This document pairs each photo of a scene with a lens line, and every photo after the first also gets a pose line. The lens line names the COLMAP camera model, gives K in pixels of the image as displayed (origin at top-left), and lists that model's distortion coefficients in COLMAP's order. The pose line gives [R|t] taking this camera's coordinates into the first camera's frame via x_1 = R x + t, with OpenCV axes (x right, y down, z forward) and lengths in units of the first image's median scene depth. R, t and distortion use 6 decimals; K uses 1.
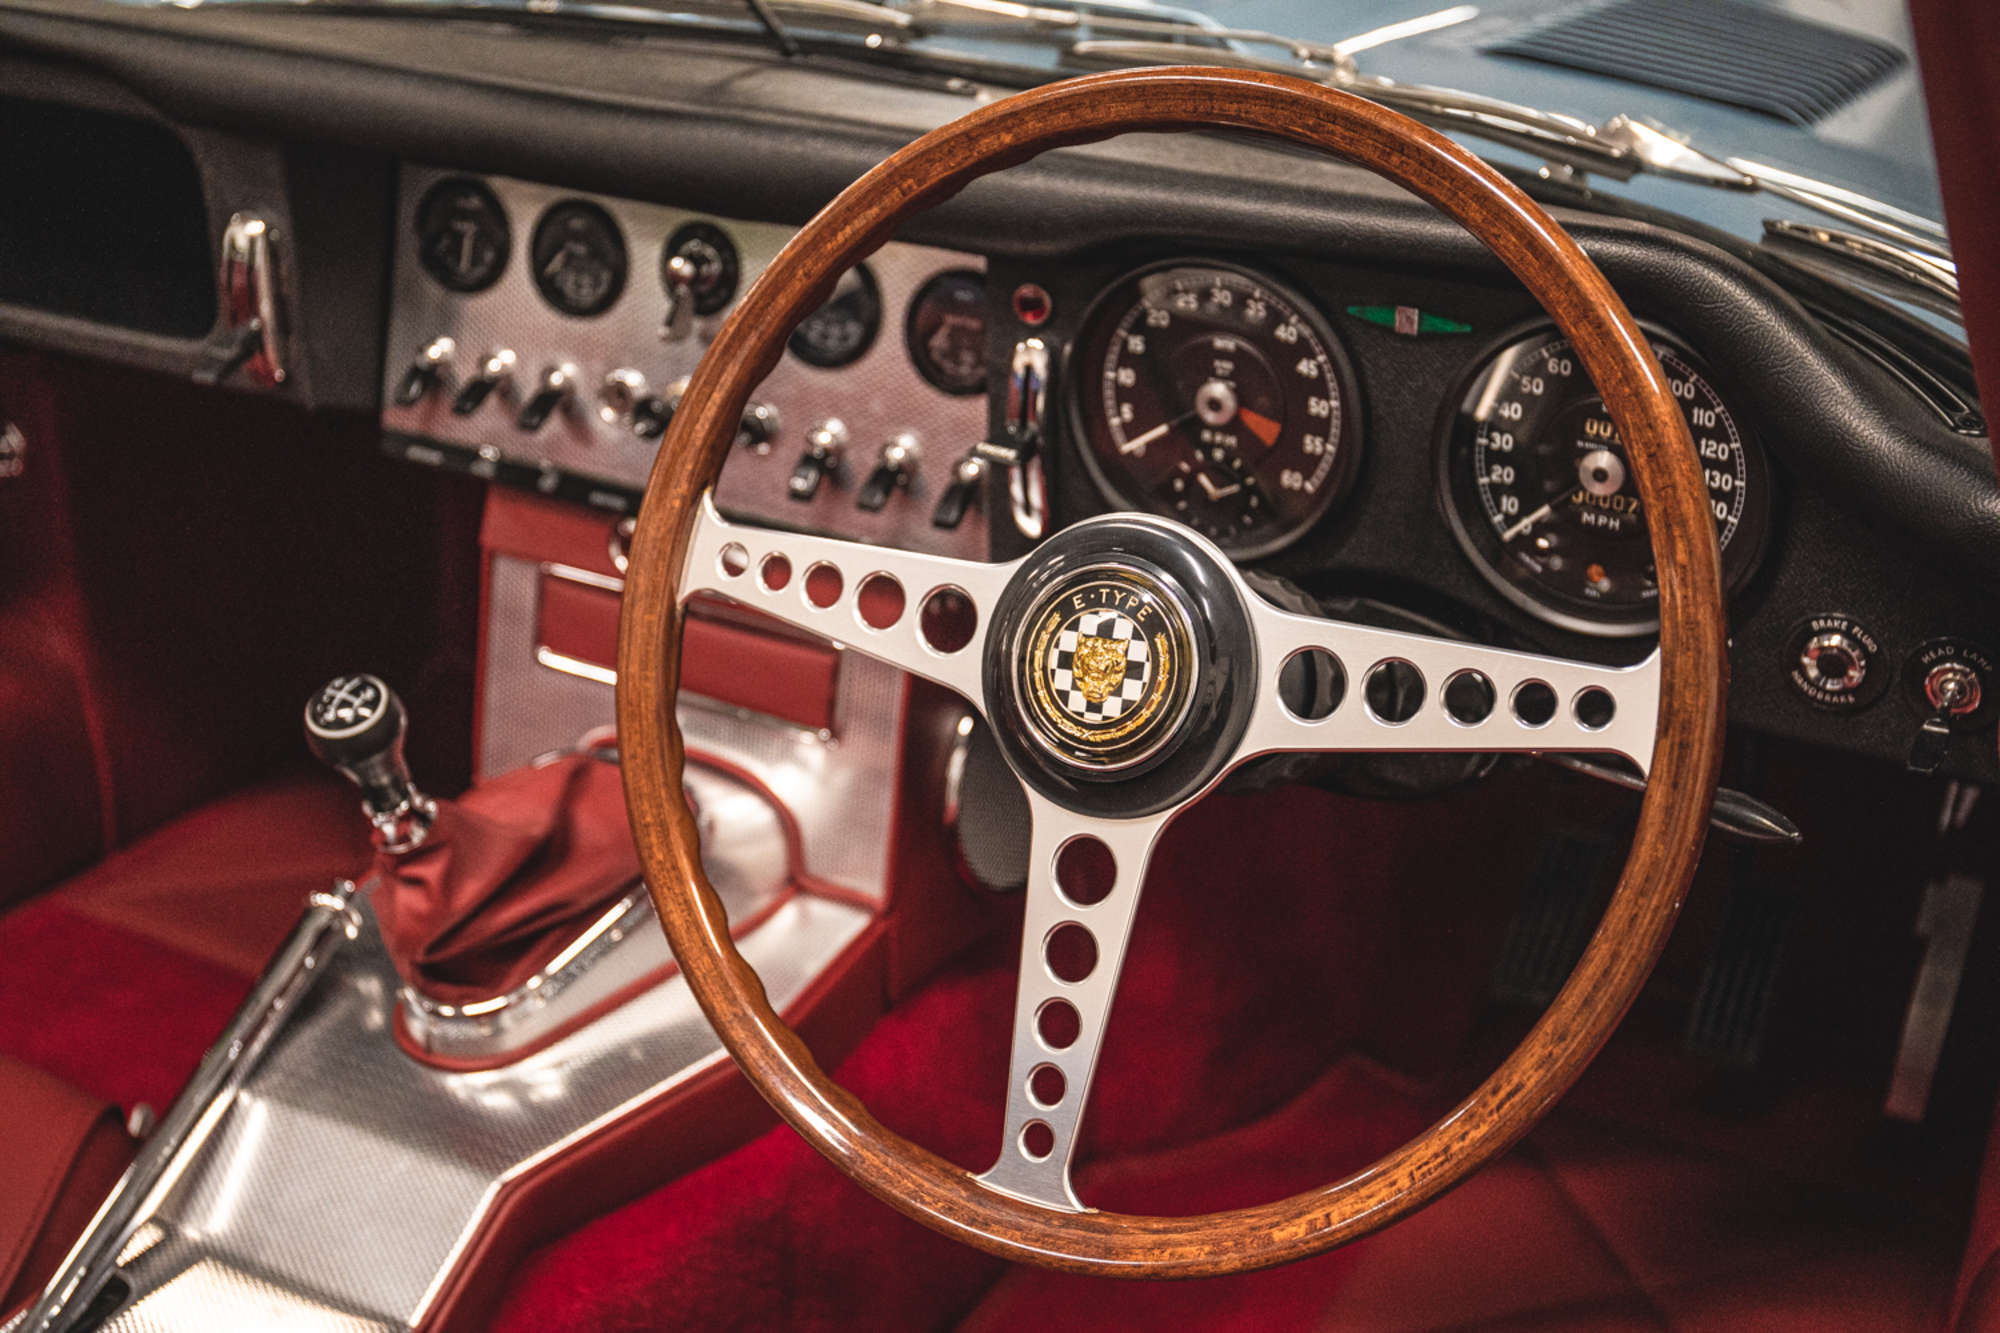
lens RADIAL K [[2577.9, 0, 1009.7], [0, 2577.9, 666.8], [0, 0, 1]] dist [0.031905, 0.000000]
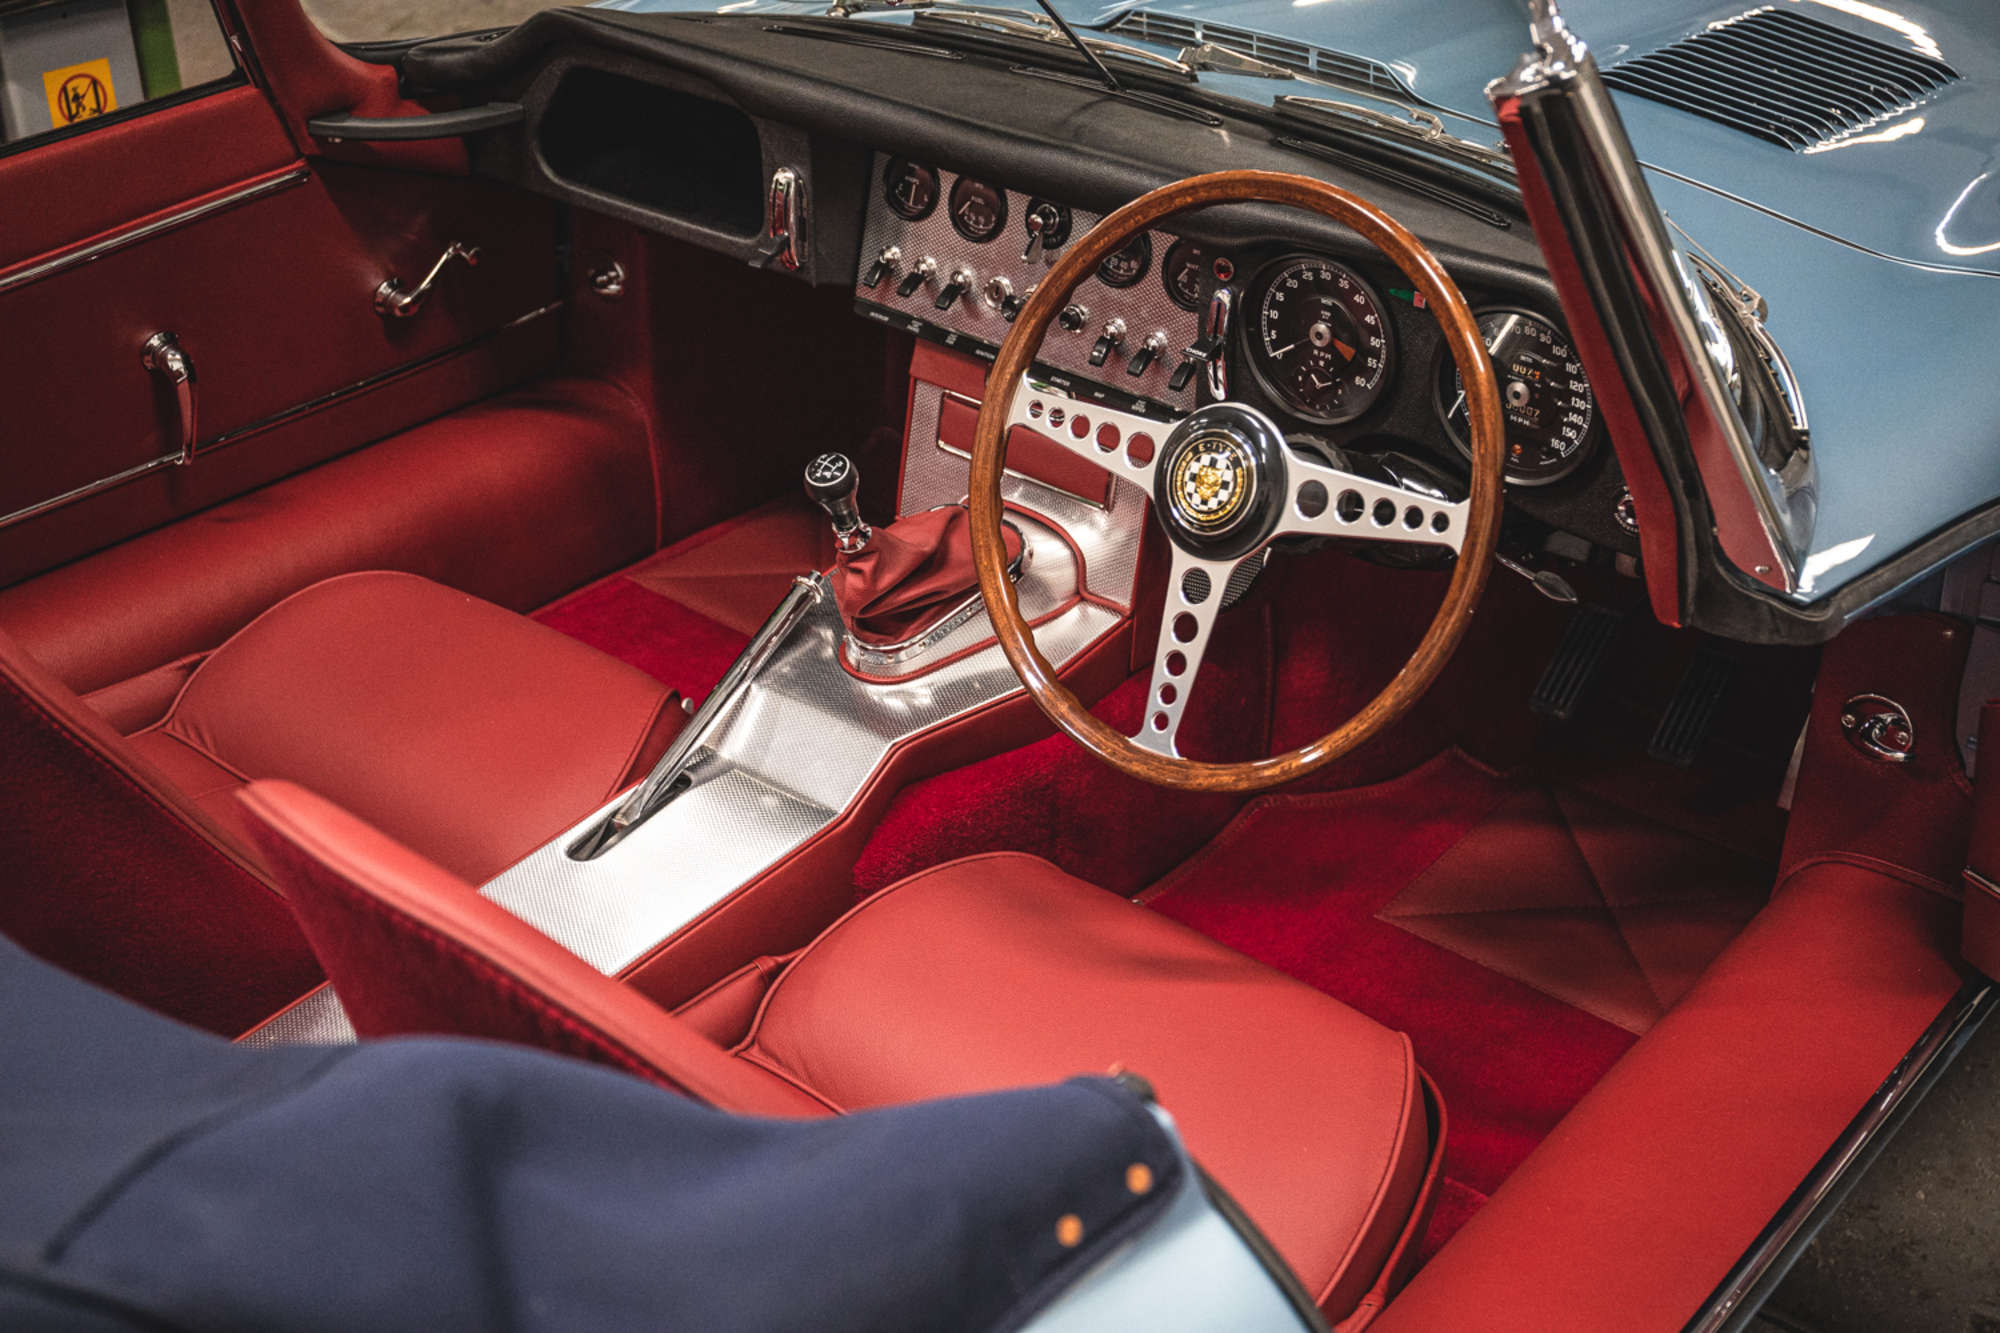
lens RADIAL K [[2575.6, 0, 1000.8], [0, 2575.6, 685.2], [0, 0, 1]] dist [0.011695, 0.000000]
pose [[0.982691, 0.089753, -0.162056, 0.166879], [-0.073932, 0.992119, 0.101158, -0.026130], [0.169858, -0.087426, 0.981583, -0.755366]]
